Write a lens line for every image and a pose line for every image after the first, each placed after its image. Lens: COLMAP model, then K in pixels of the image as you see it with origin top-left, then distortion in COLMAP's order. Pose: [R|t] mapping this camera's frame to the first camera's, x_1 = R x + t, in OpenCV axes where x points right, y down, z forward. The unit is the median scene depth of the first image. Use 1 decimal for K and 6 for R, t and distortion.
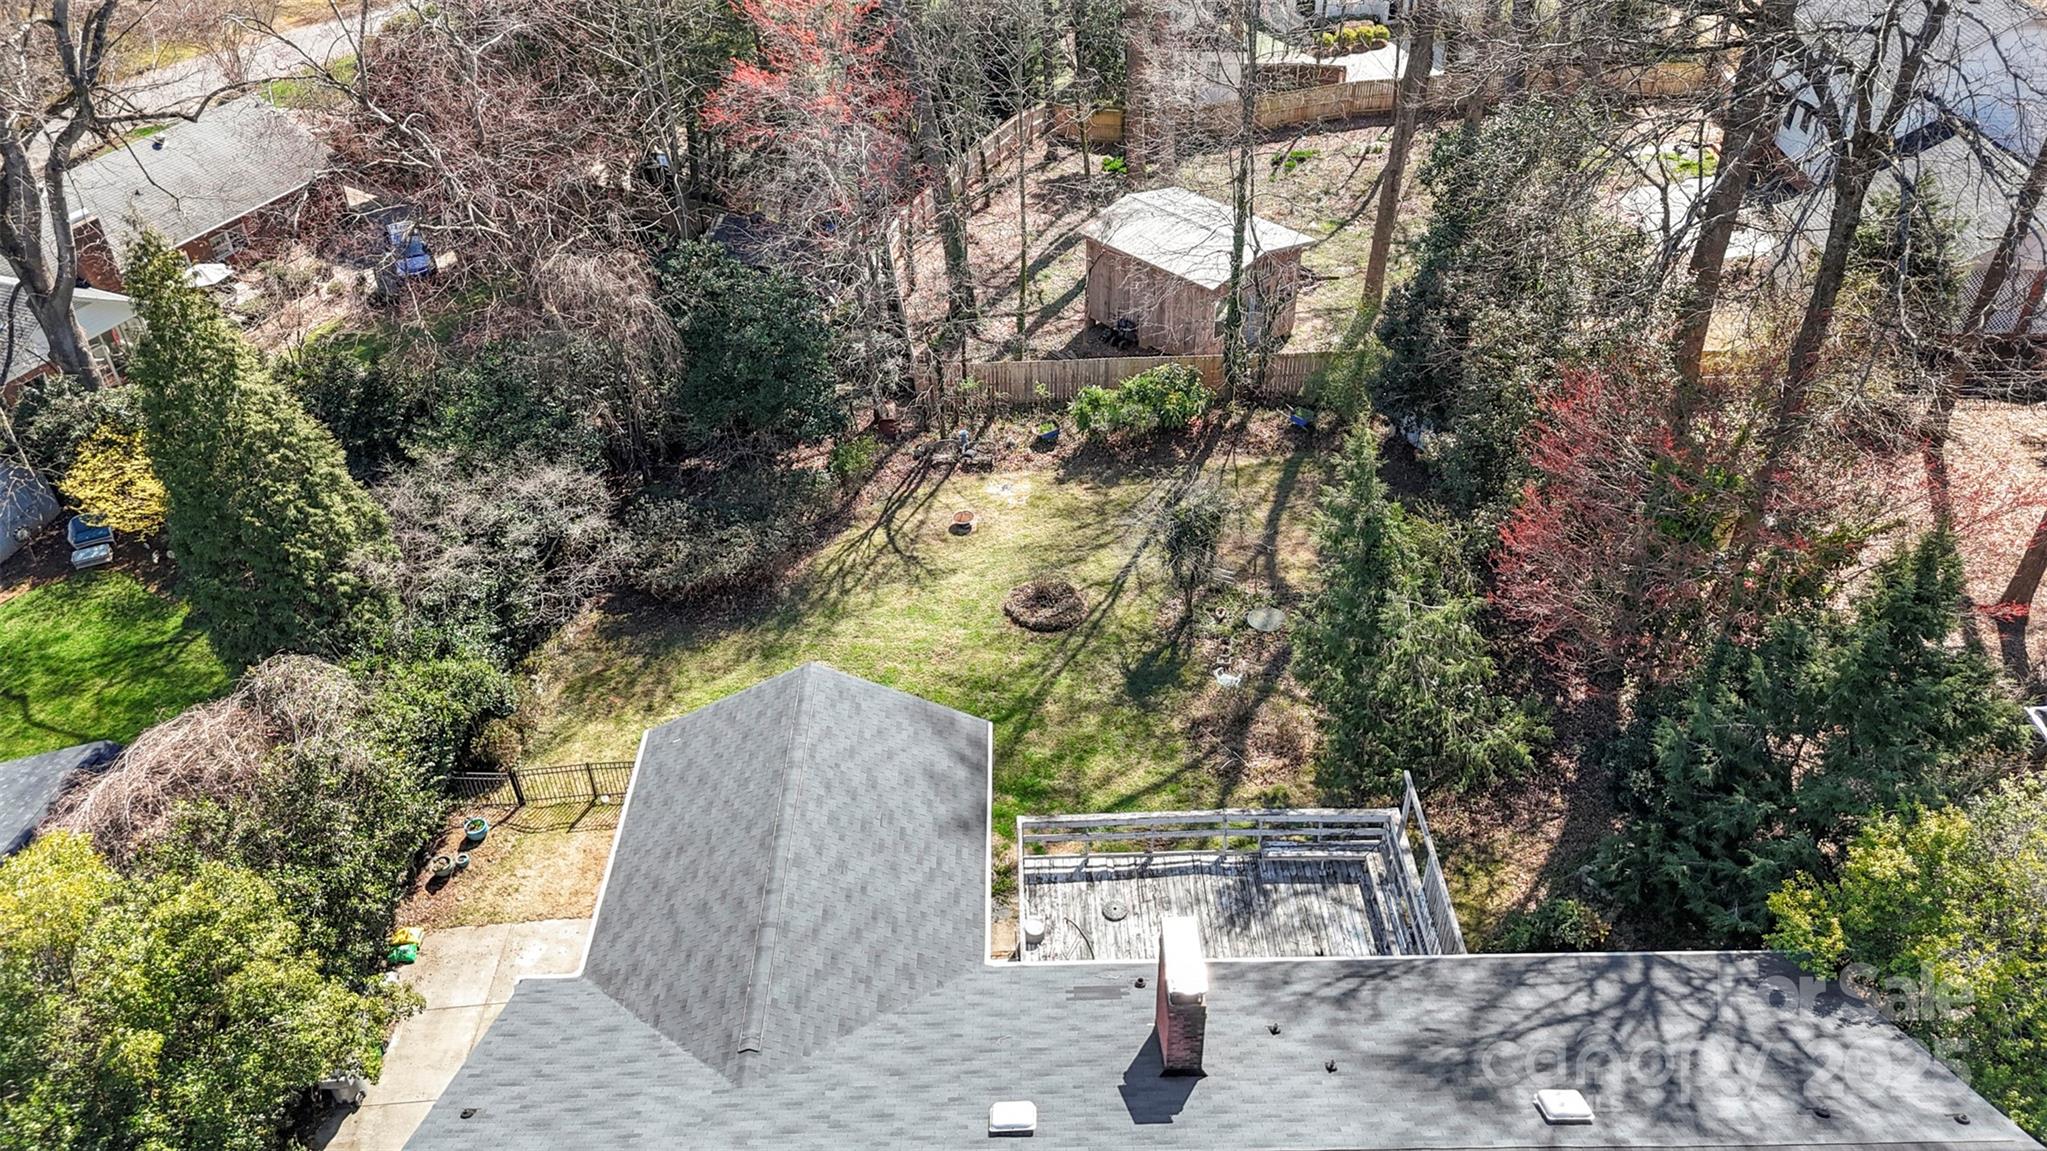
lens RADIAL K [[1480.1, 0, 1008.7], [0, 1480.1, 565.0], [0, 0, 1]] dist [0.028955, -0.018982]
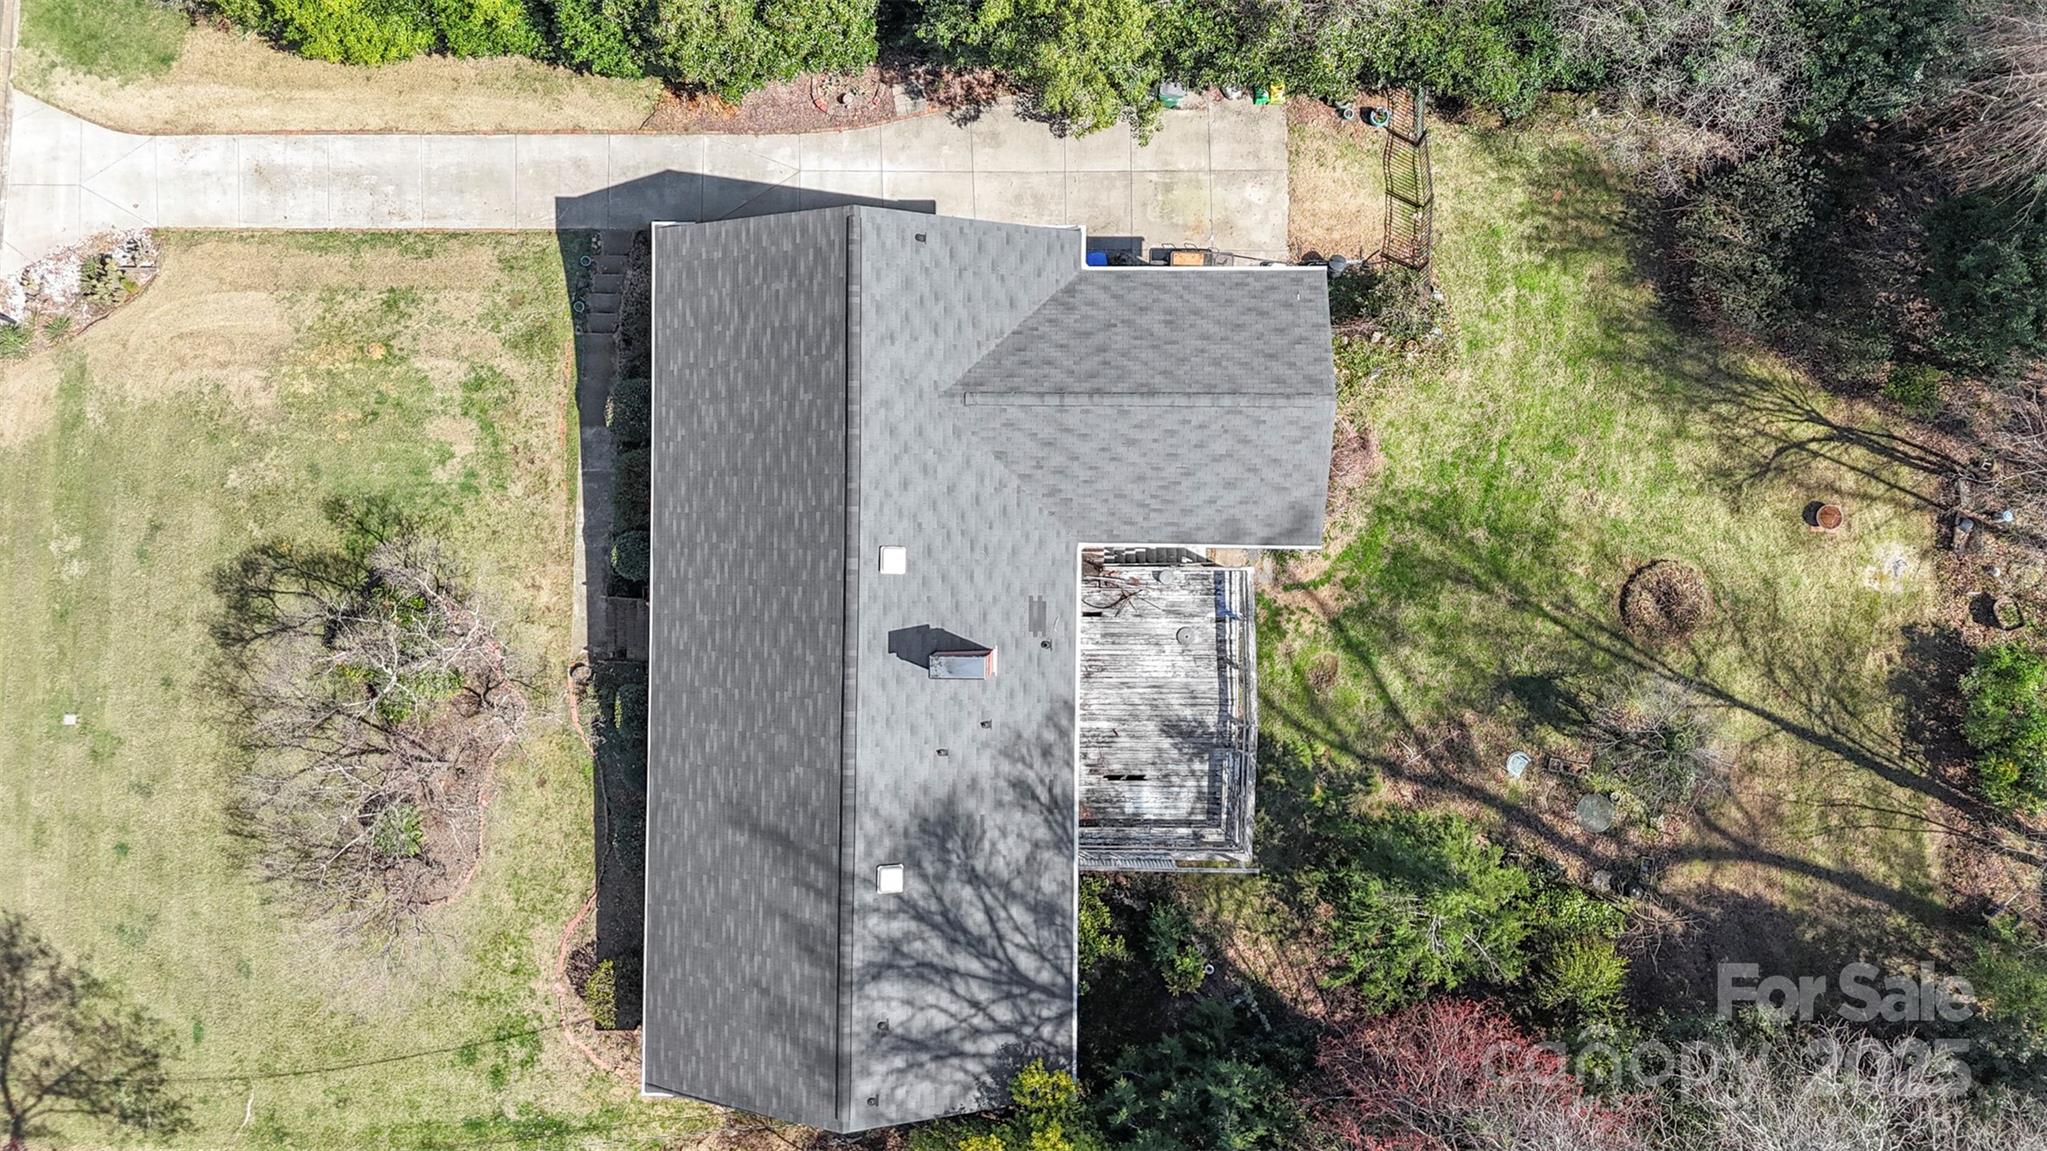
lens RADIAL K [[1480.1, 0, 988.8], [0, 1480.1, 538.2], [0, 0, 1]] dist [0.028955, -0.018982]
pose [[-0.023731, 0.999507, 0.020555, -0.030078], [-0.556855, -0.030291, 0.830057, -0.562866], [0.830270, 0.008251, 0.557300, 0.062687]]
